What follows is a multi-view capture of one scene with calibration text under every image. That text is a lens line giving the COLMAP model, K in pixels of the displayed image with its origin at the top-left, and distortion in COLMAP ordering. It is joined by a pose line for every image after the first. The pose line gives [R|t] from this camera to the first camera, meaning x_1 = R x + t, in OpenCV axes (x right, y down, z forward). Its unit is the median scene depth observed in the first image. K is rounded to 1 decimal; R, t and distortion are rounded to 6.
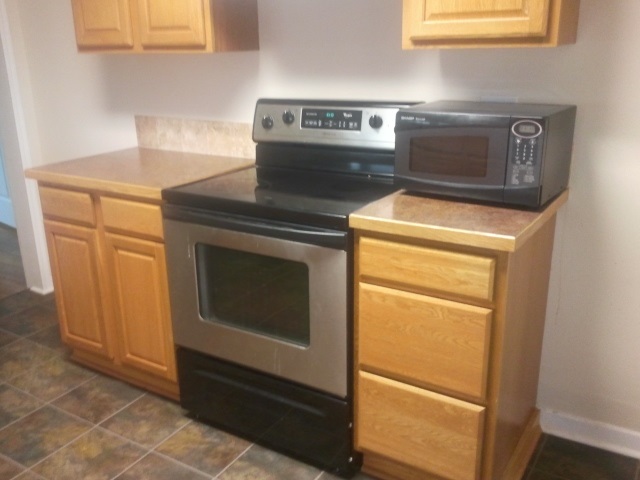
lens RADIAL K [[635.8, 0, 323.5], [0, 635.8, 238.8], [0, 0, 1]] dist [0.035421, 0.000000]
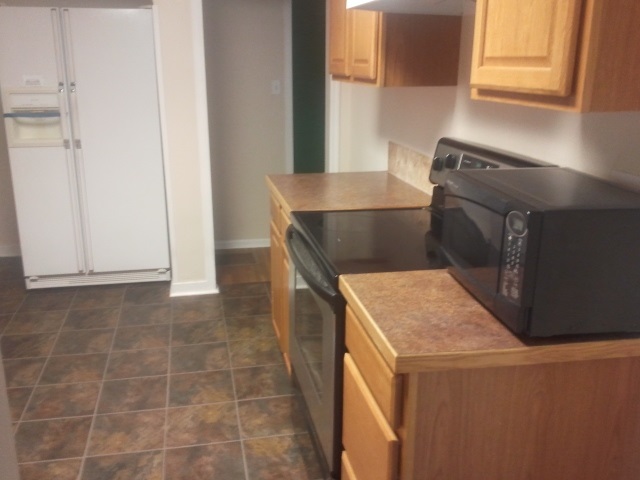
lens RADIAL K [[635.8, 0, 295.4], [0, 635.8, 237.0], [0, 0, 1]] dist [0.035421, 0.000000]
pose [[0.674095, 0.222777, -0.704249, 0.492581], [-0.239639, 0.967822, 0.076775, -0.114957], [0.698691, 0.117012, 0.705790, 0.247873]]
